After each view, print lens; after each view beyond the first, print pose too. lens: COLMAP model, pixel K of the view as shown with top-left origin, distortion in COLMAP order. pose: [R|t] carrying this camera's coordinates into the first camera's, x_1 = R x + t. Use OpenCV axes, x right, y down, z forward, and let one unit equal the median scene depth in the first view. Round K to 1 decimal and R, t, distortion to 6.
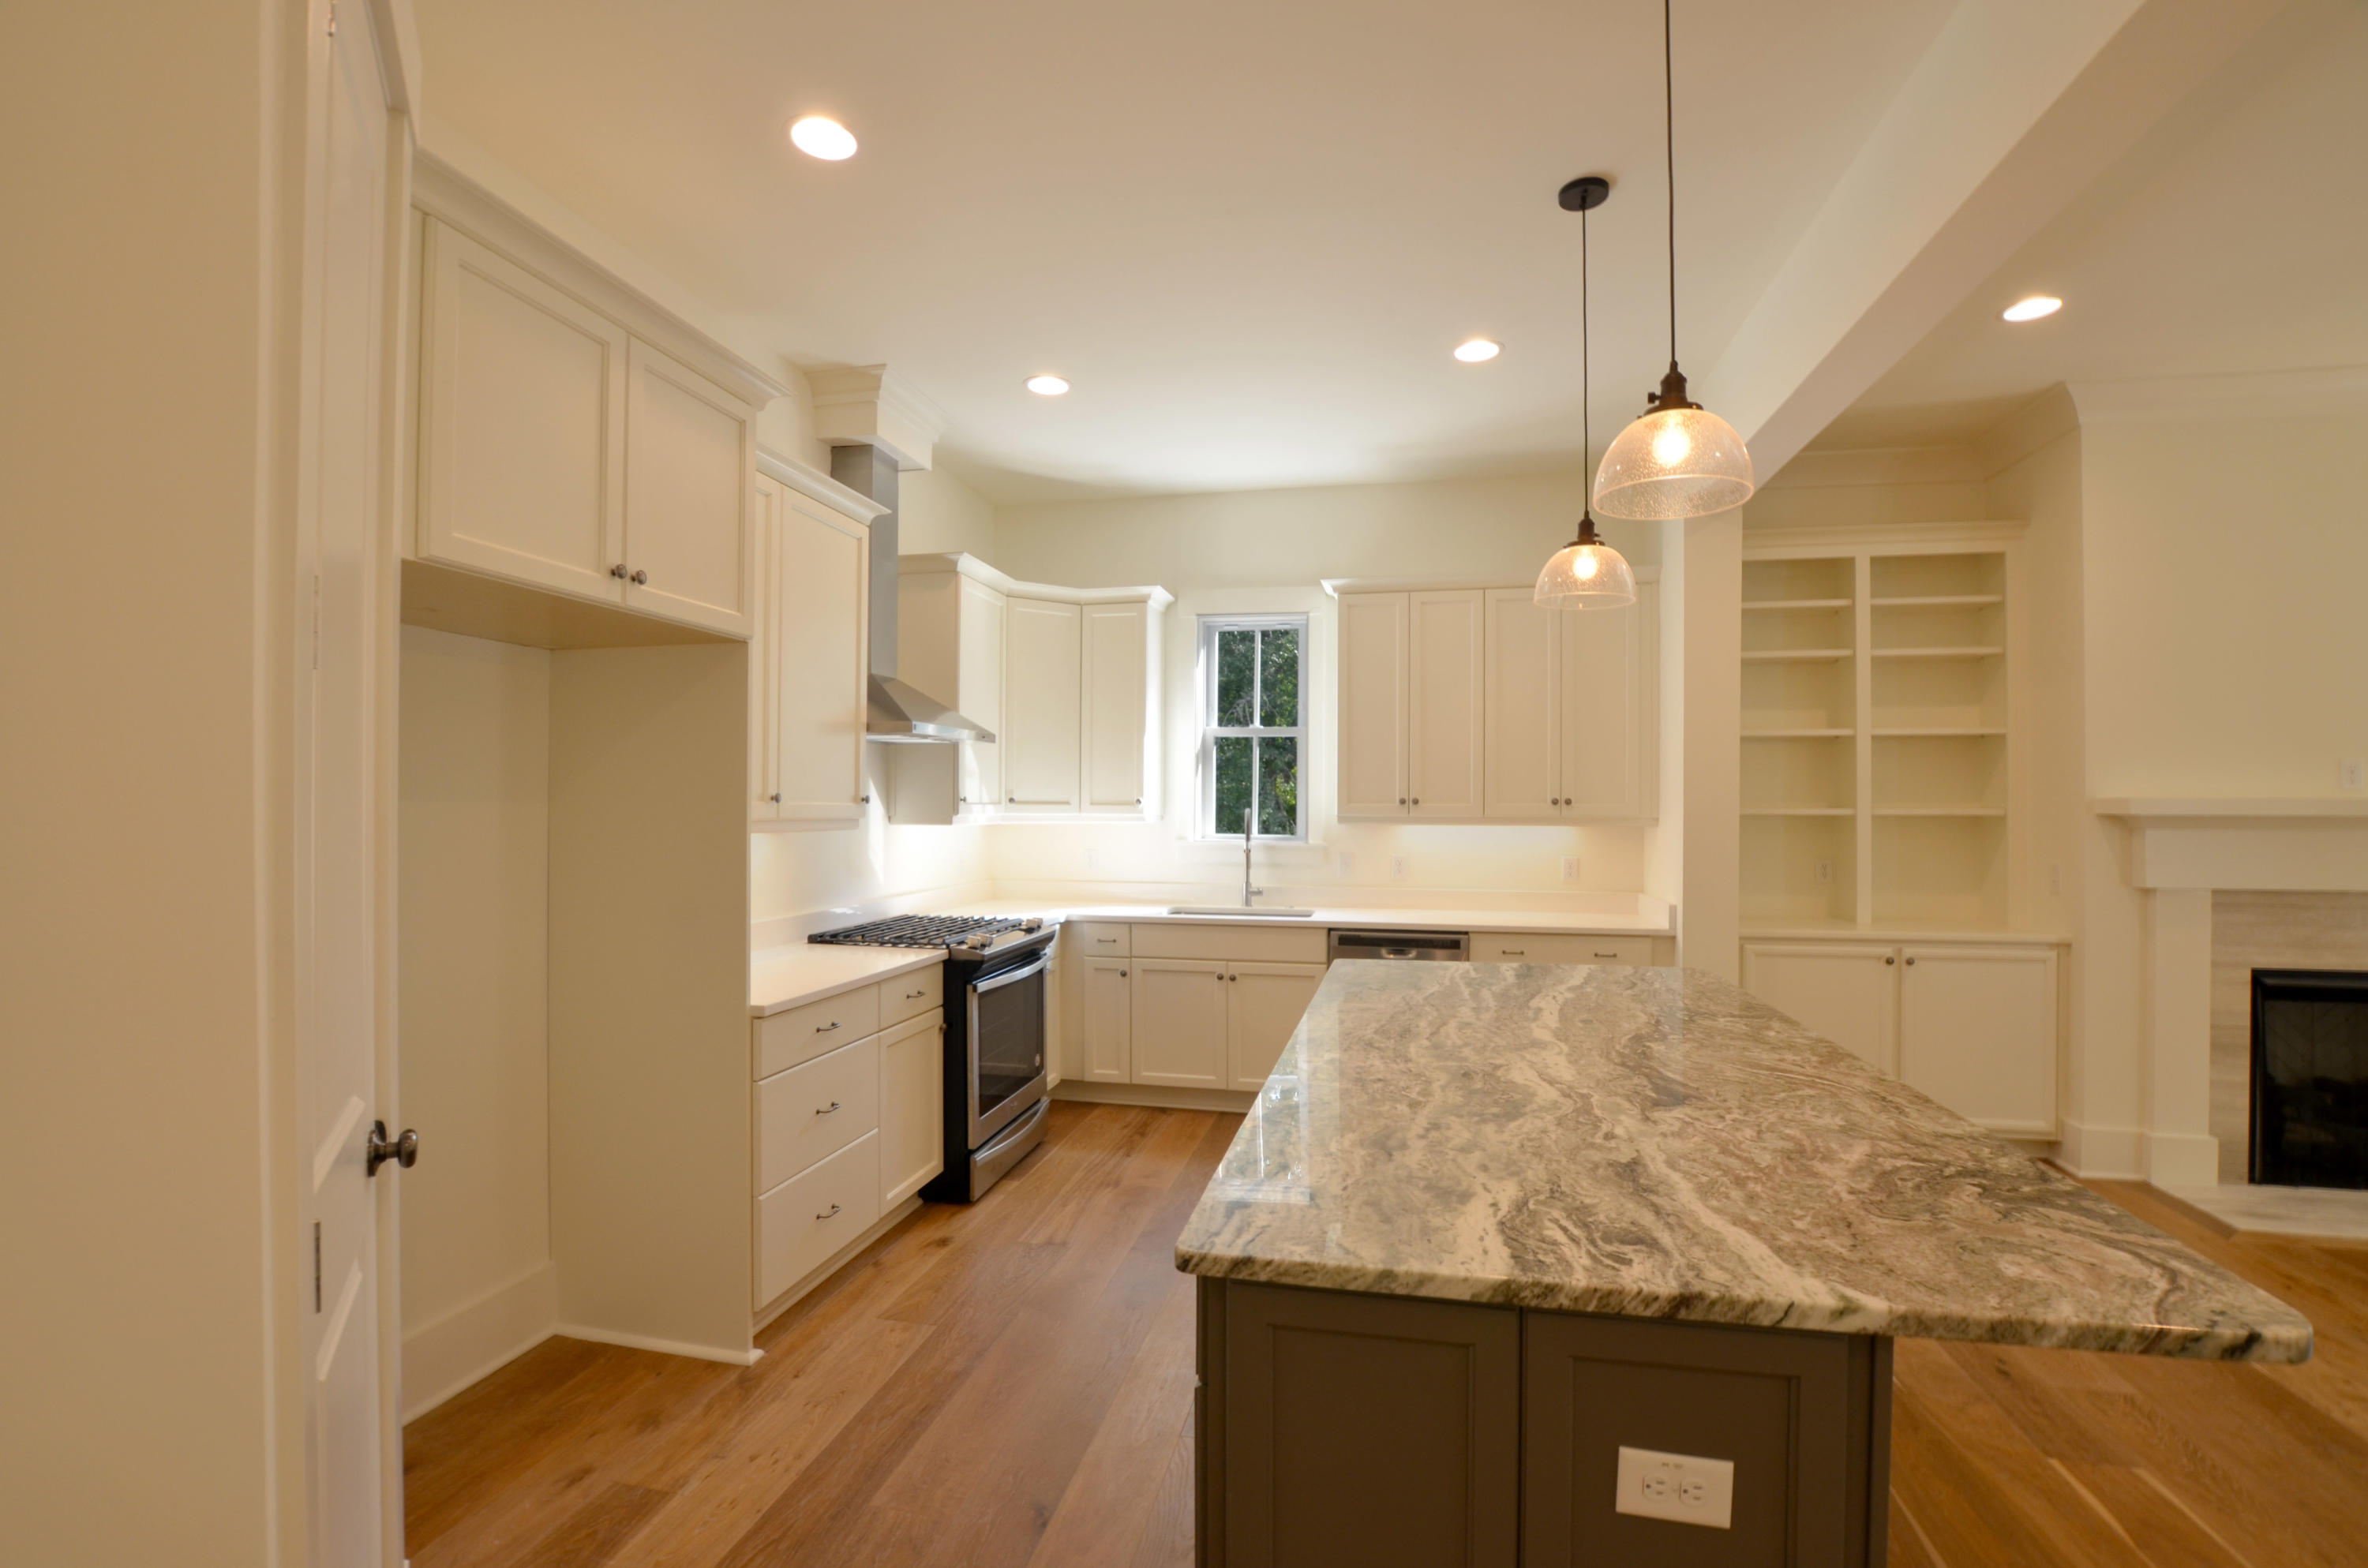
lens RADIAL K [[1037.7, 0, 1197.8], [0, 1037.7, 806.1], [0, 0, 1]] dist [-0.028614, 0.001373]
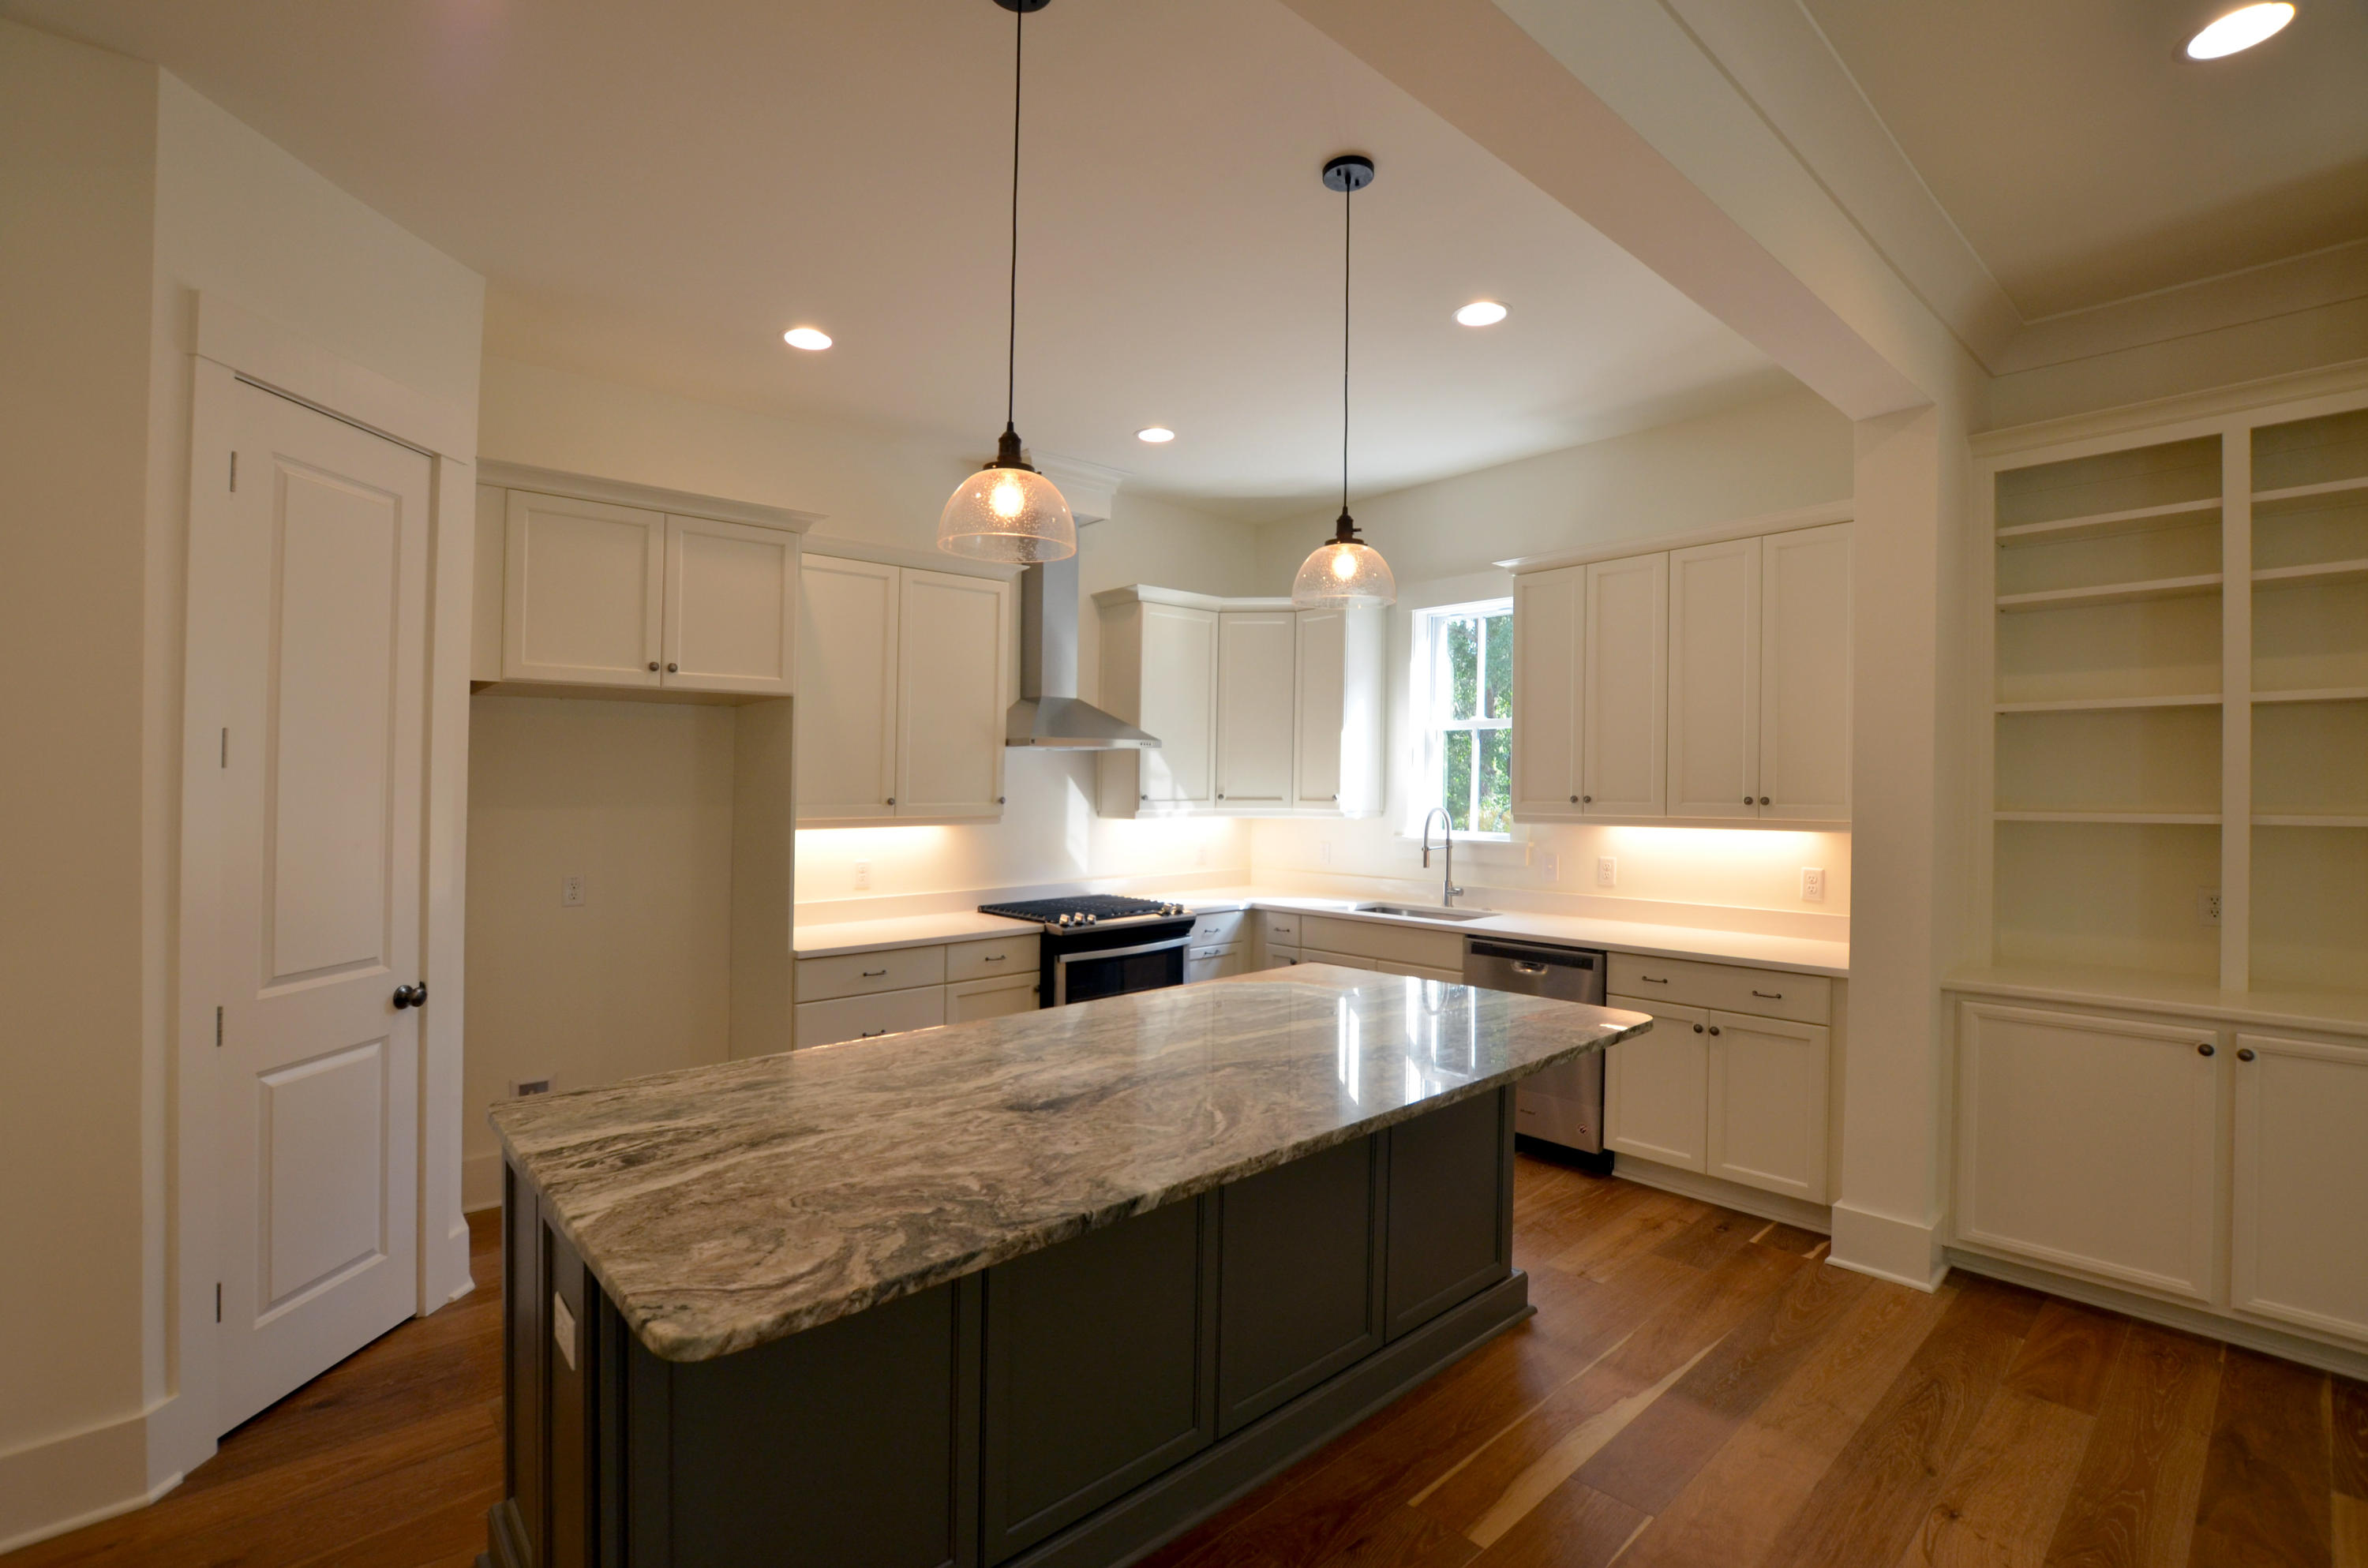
lens RADIAL K [[1037.7, 0, 1187.6], [0, 1037.7, 774.6], [0, 0, 1]] dist [-0.028614, 0.001373]
pose [[0.811026, -0.009204, -0.584938, 1.197351], [0.003451, 0.999934, -0.010949, -0.046162], [0.585000, 0.006861, 0.811004, 0.216184]]
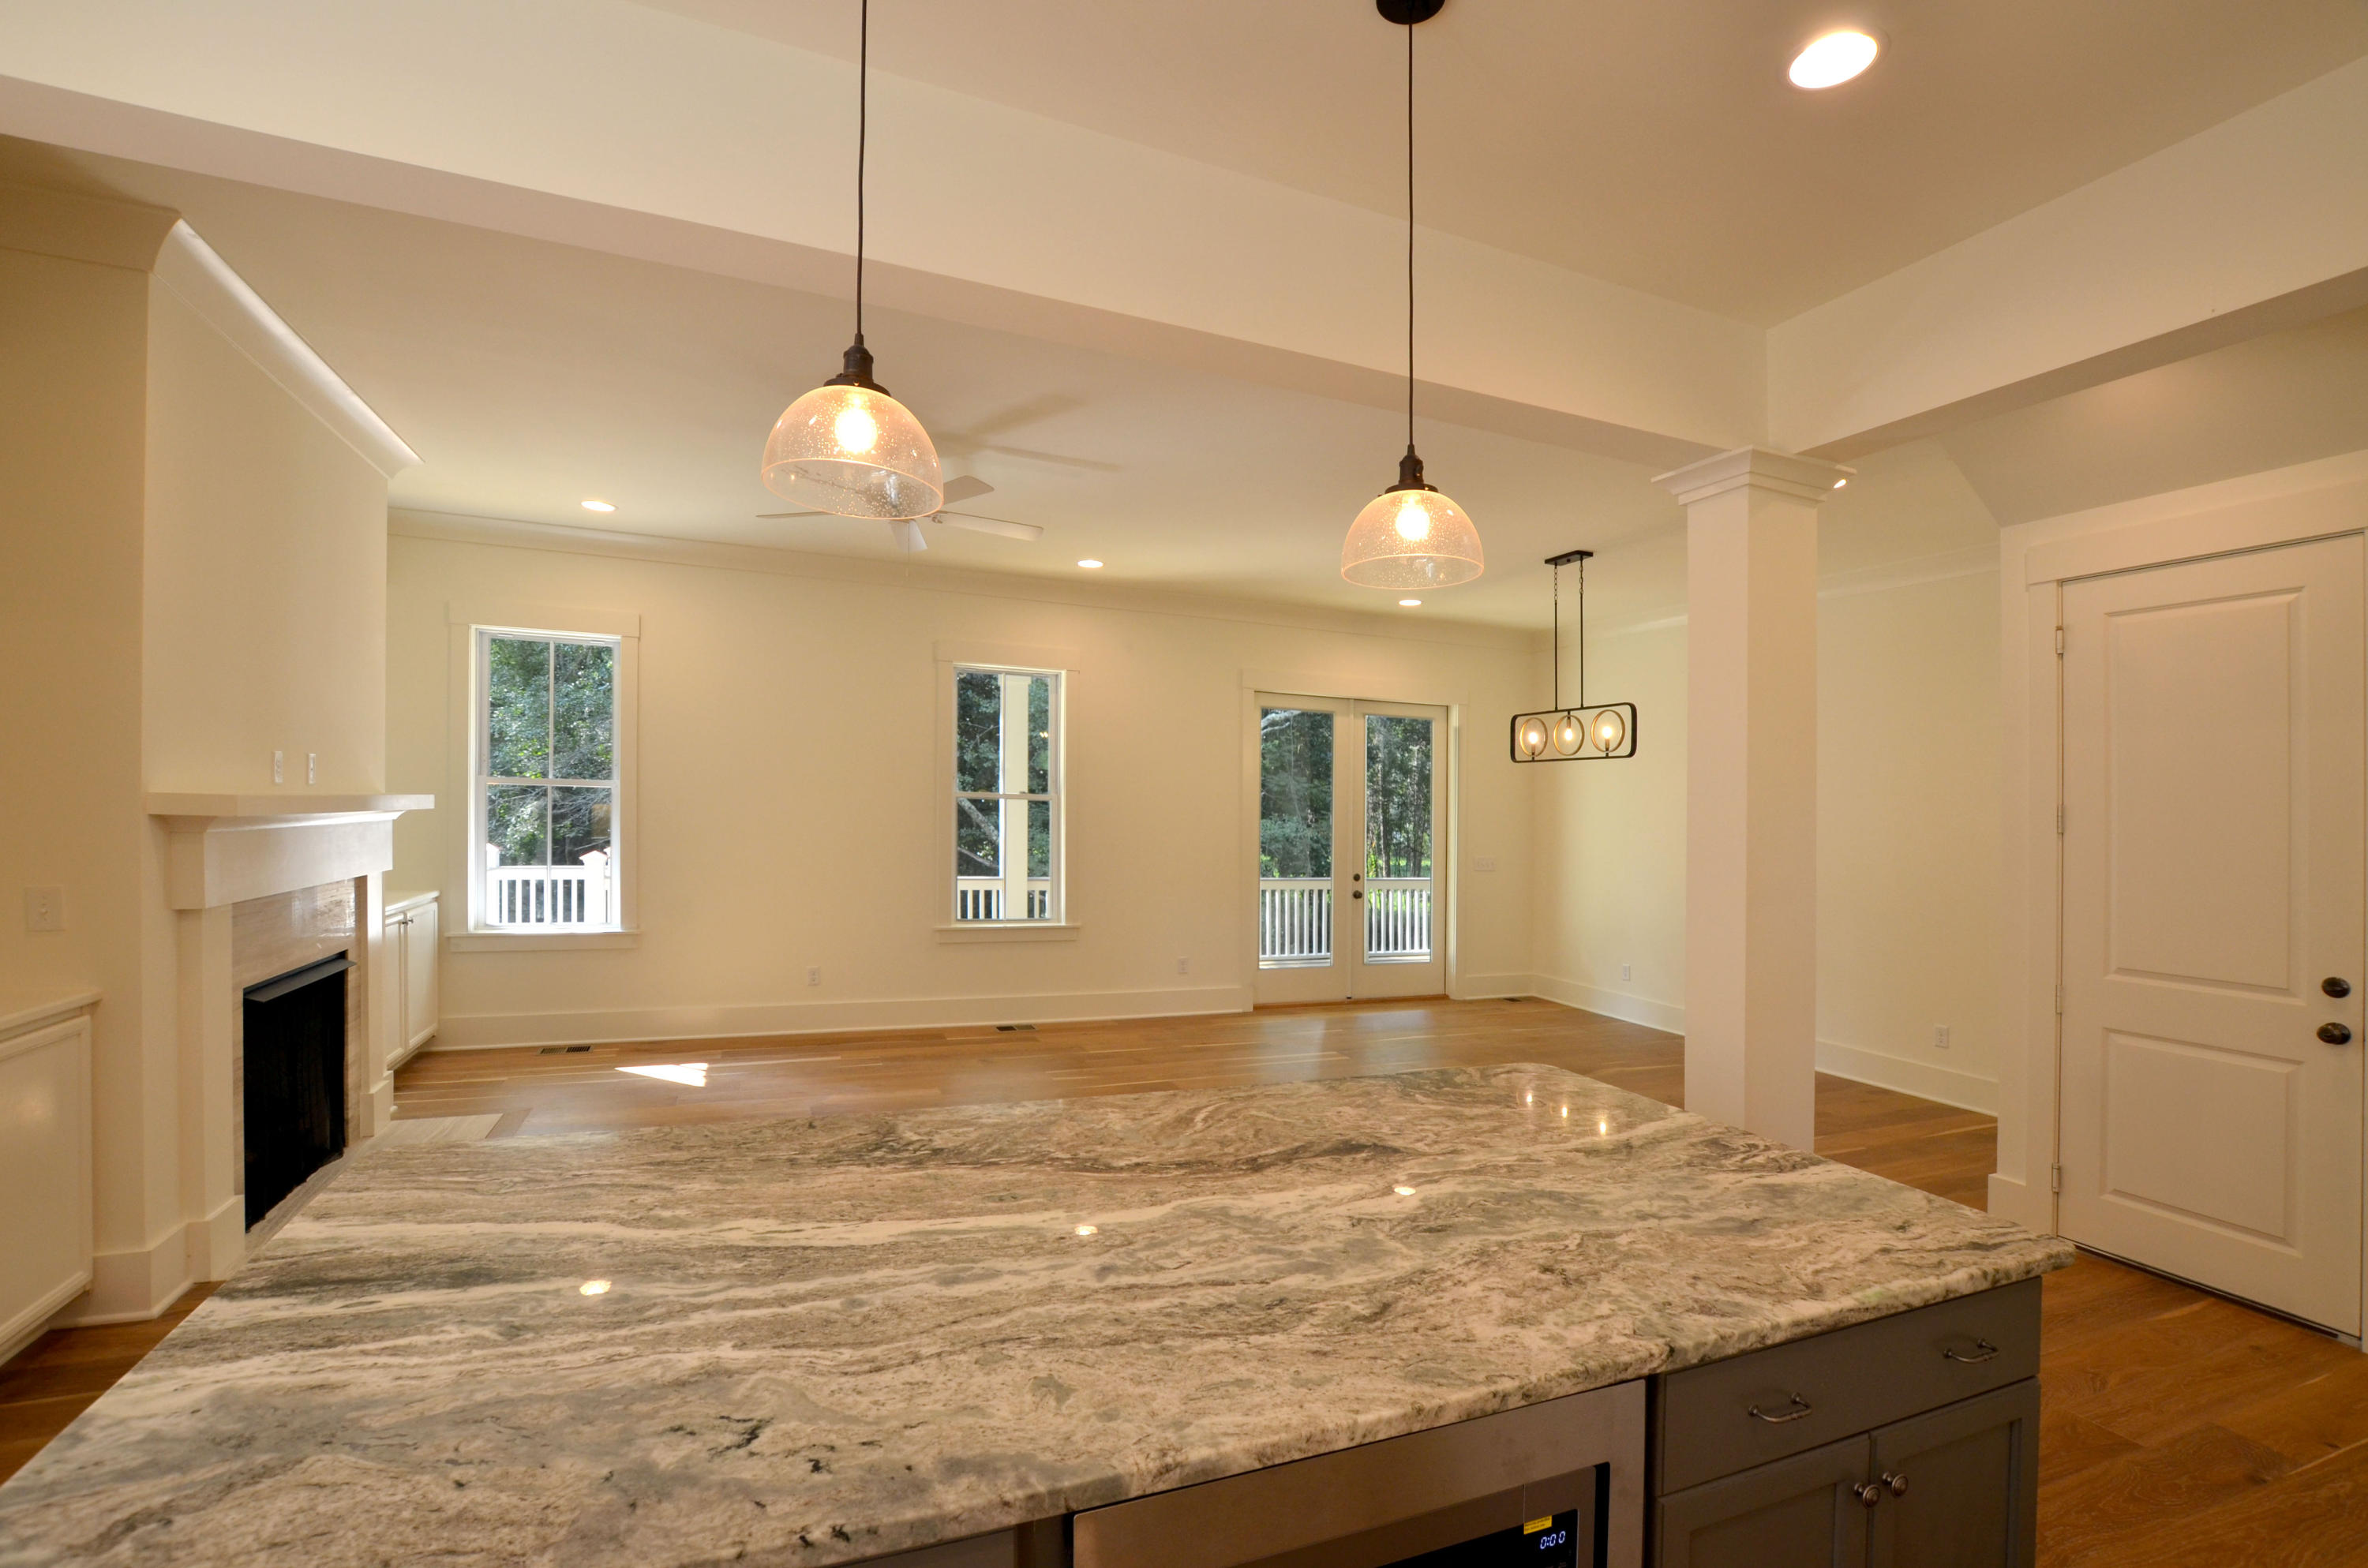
lens RADIAL K [[1037.7, 0, 1186.5], [0, 1037.7, 799.0], [0, 0, 1]] dist [-0.028614, 0.001373]
pose [[-0.556443, -0.010790, 0.830815, -0.284631], [-0.032039, 0.999451, -0.008478, -0.047275], [-0.830268, -0.031336, -0.556483, 1.704536]]
